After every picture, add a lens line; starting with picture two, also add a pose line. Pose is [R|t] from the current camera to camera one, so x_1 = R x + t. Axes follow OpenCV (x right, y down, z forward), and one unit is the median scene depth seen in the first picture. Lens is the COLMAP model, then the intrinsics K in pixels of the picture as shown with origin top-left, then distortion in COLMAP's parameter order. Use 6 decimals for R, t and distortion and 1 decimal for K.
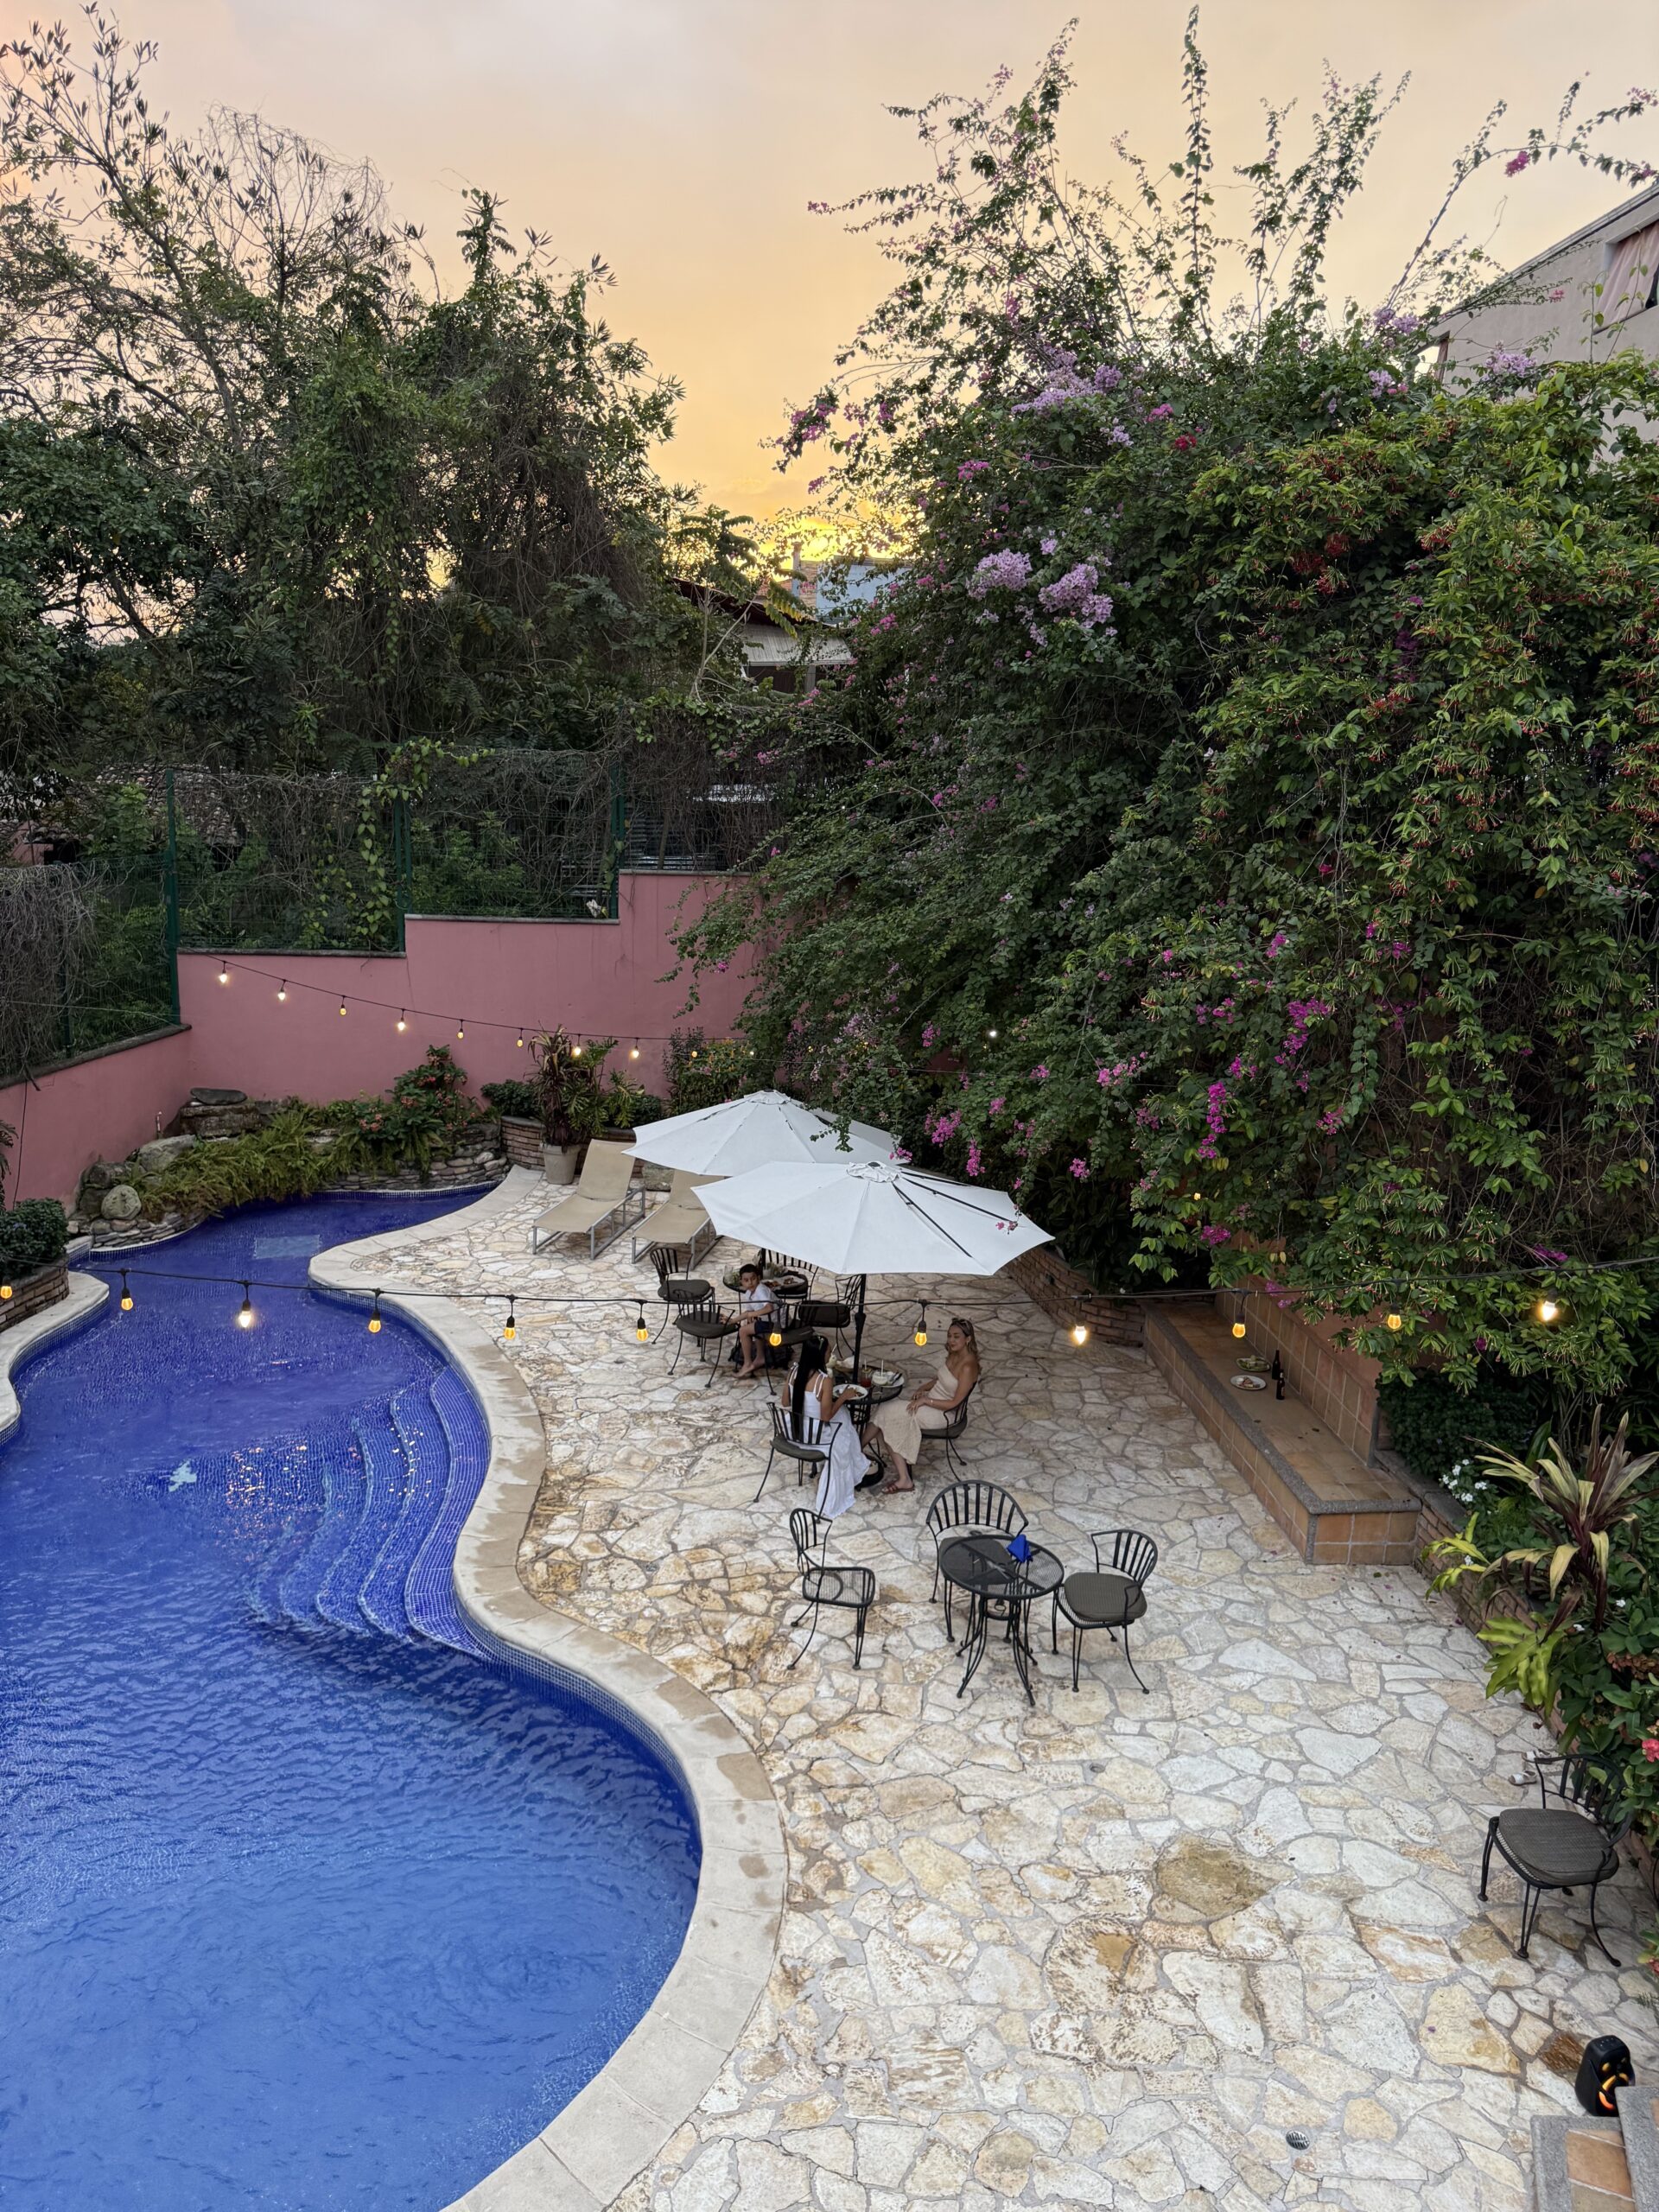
lens RADIAL K [[1579.3, 0, 824.5], [0, 1579.3, 1098.7], [0, 0, 1]] dist [0.060143, -0.054216]
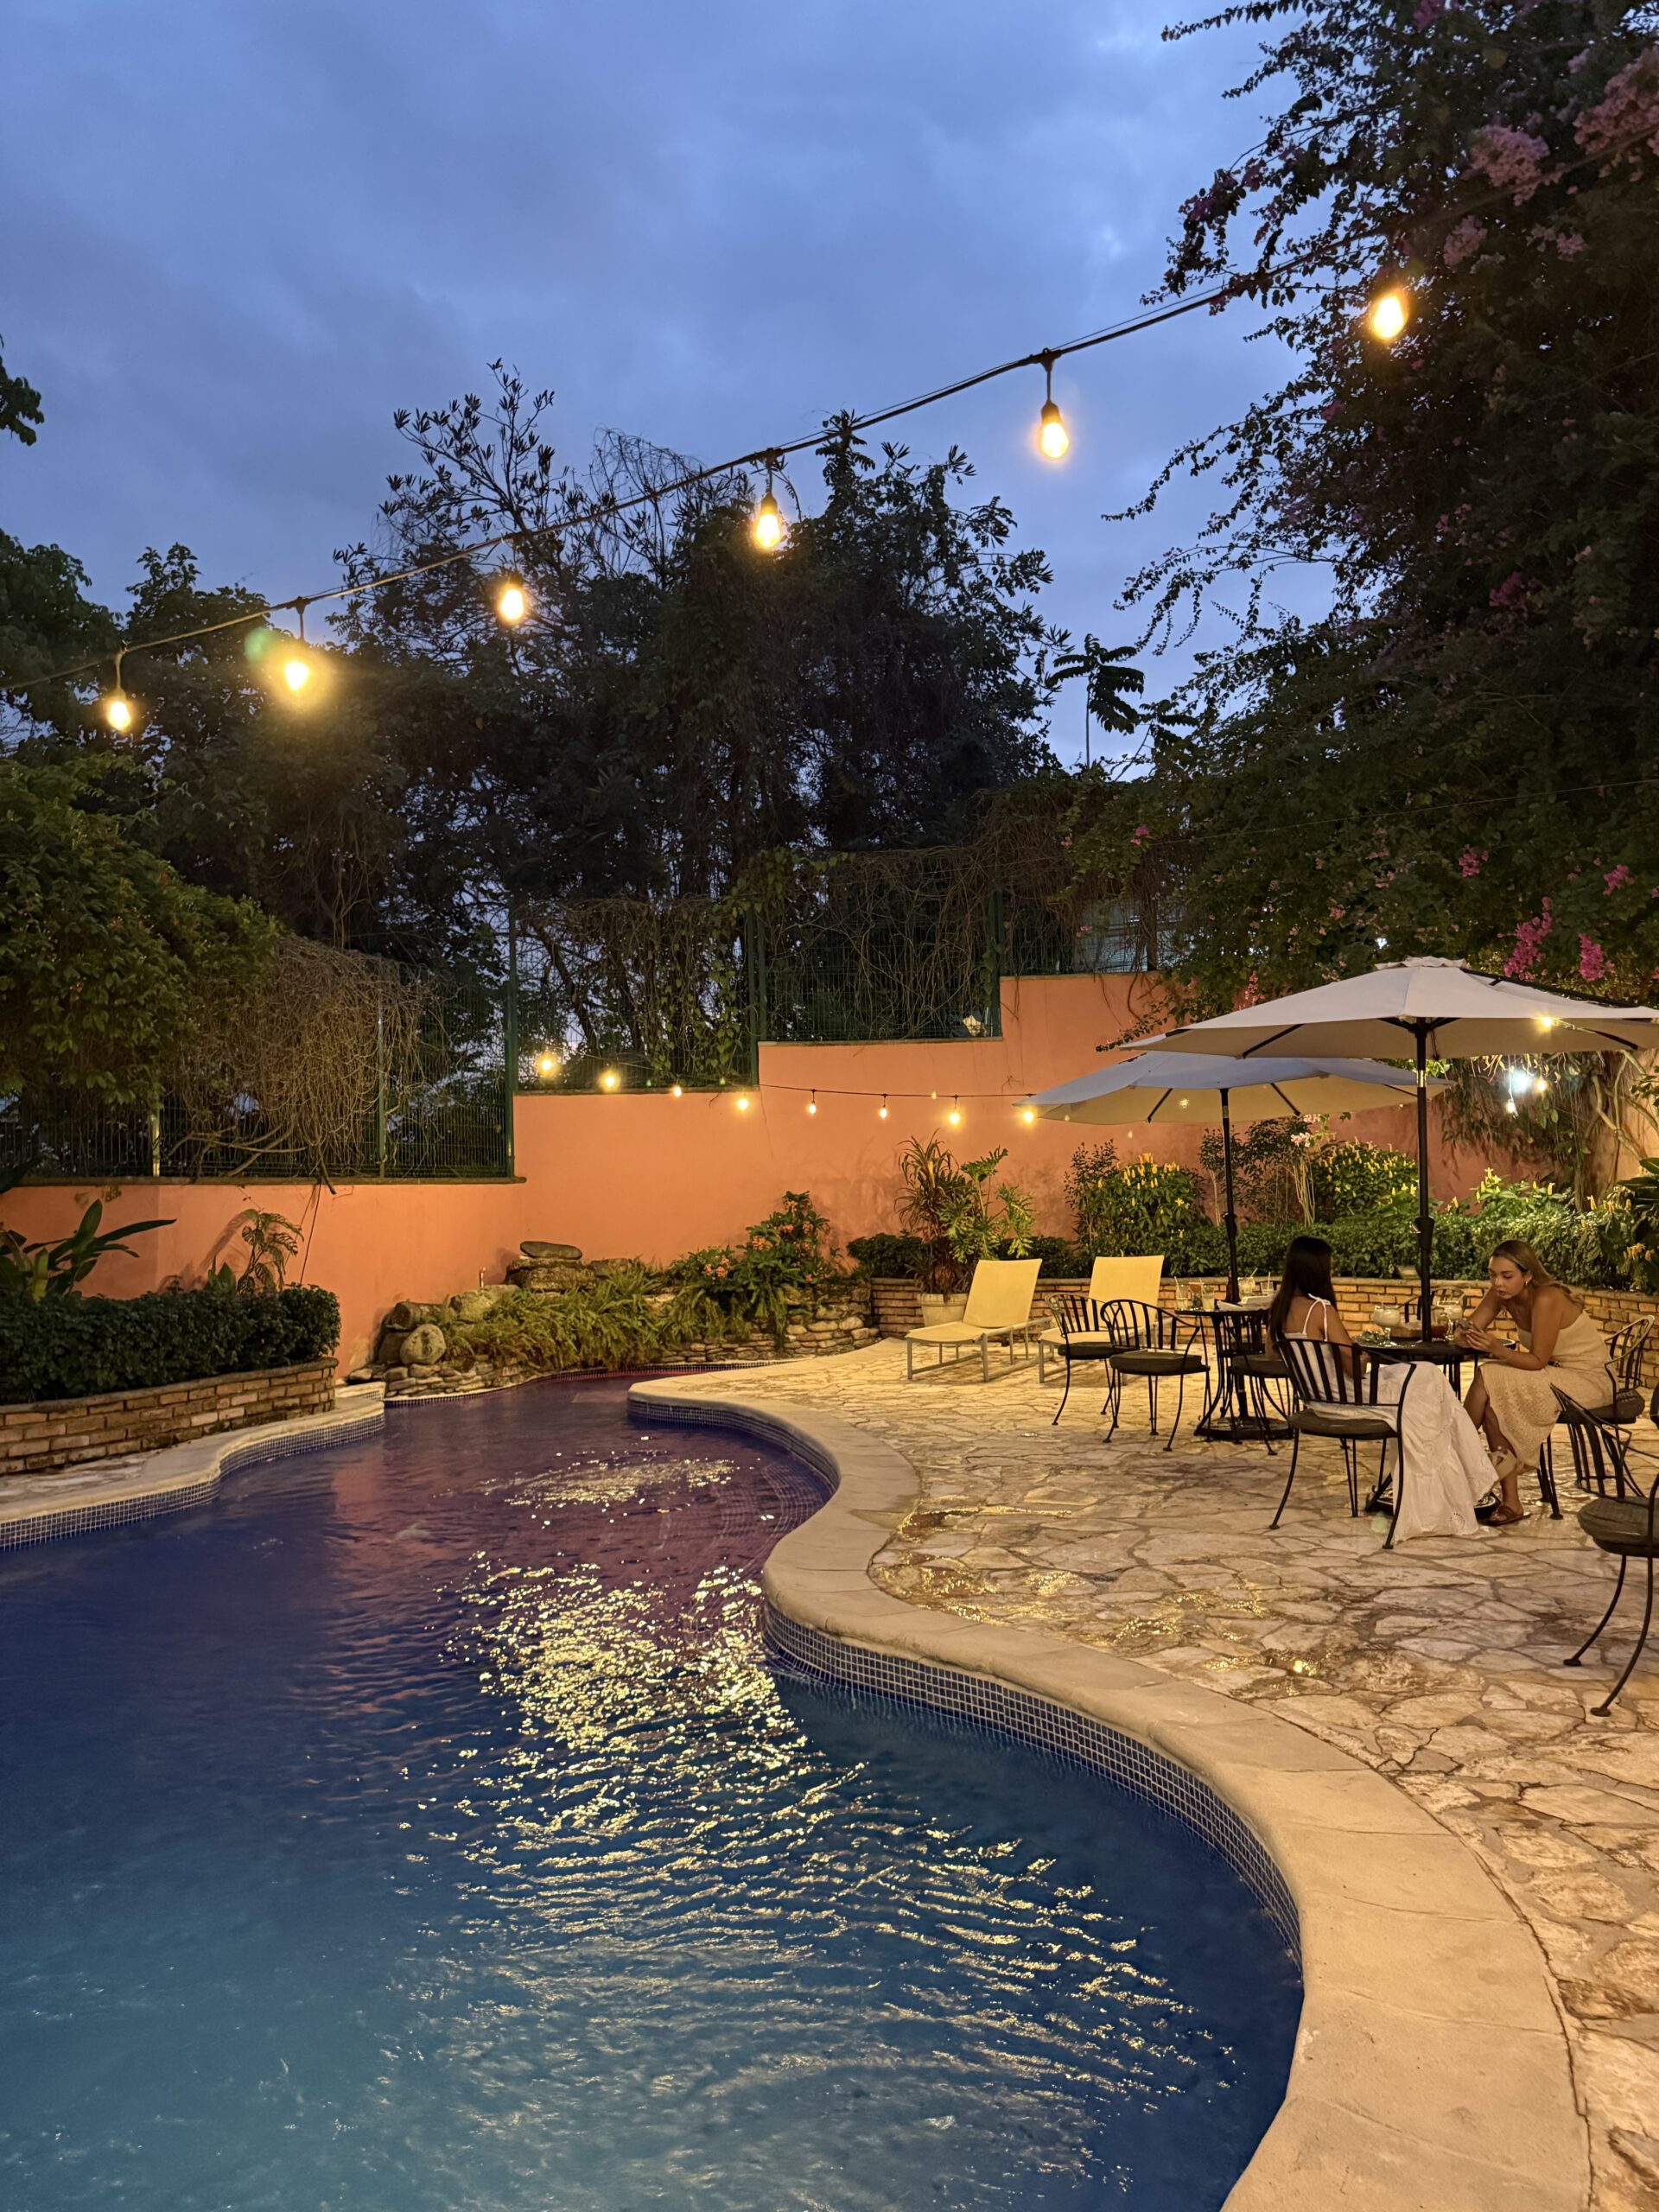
lens RADIAL K [[1579.3, 0, 858.2], [0, 1579.3, 1088.5], [0, 0, 1]] dist [0.060143, -0.054216]
pose [[0.974699, -0.078272, -0.209369, -0.031834], [0.019573, 0.962974, -0.268883, 0.141832], [0.222663, 0.257982, 0.940142, 0.205757]]
